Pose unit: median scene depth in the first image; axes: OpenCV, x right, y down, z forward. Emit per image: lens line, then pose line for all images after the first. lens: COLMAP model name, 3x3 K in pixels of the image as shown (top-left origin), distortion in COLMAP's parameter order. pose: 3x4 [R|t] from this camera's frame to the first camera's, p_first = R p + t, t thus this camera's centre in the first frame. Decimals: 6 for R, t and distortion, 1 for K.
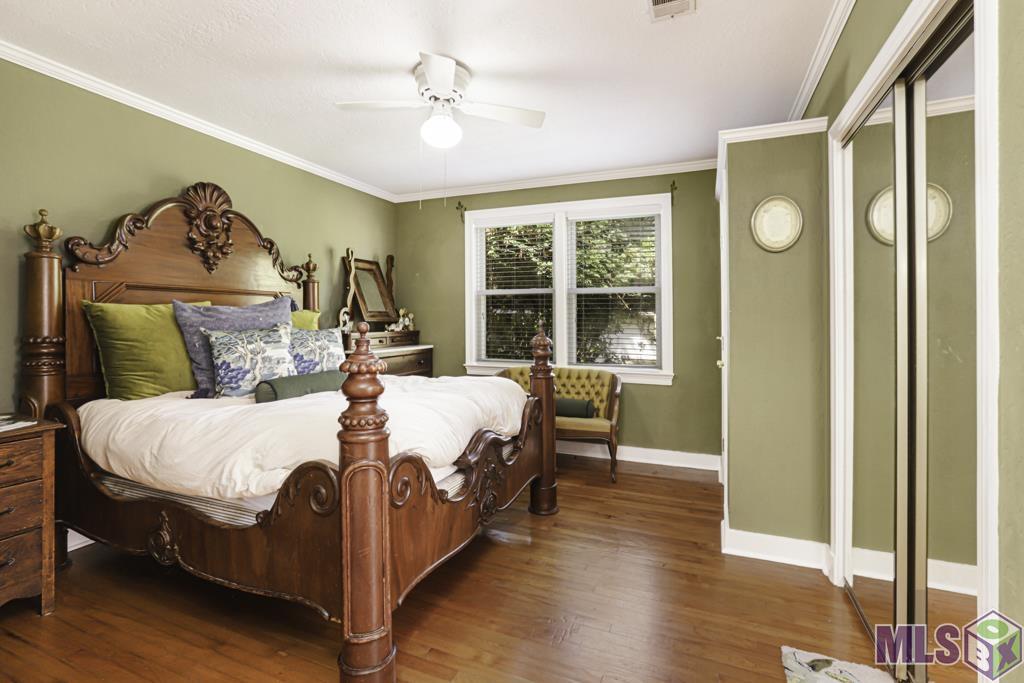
lens RADIAL K [[476.1, 0, 511.4], [0, 476.1, 326.0], [0, 0, 1]] dist [-0.046790, 0.025993]
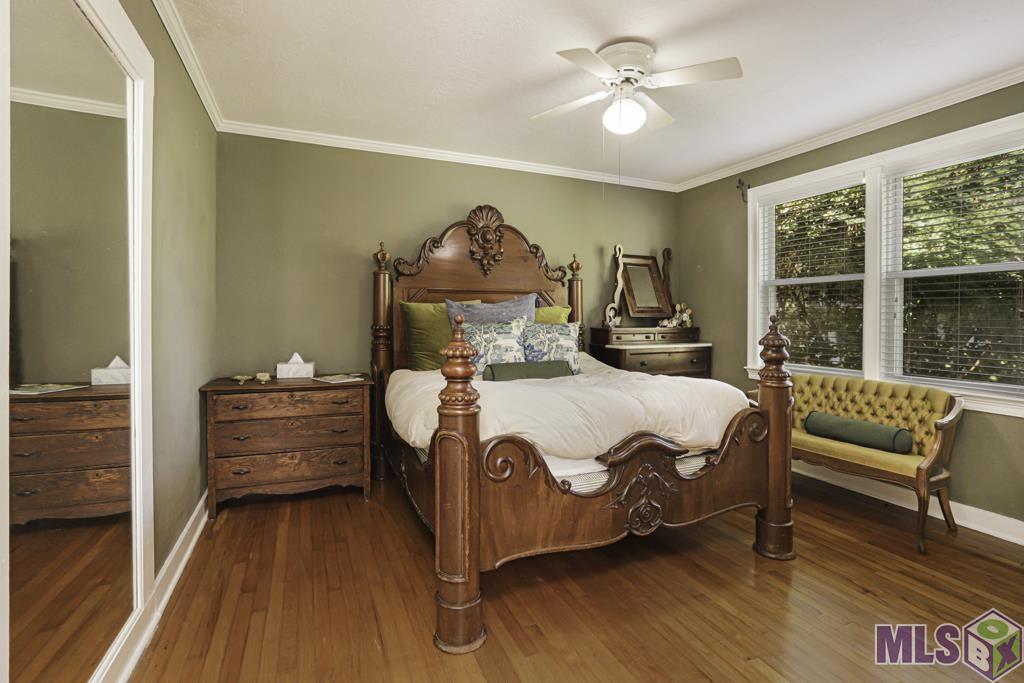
lens RADIAL K [[489.8, 0, 512.8], [0, 489.8, 328.4], [0, 0, 1]] dist [-0.050364, 0.030431]
pose [[0.716278, 0.016671, -0.697616, 0.314921], [-0.010466, 0.999859, 0.013147, 0.005236], [0.697737, -0.002116, 0.716351, 0.111185]]
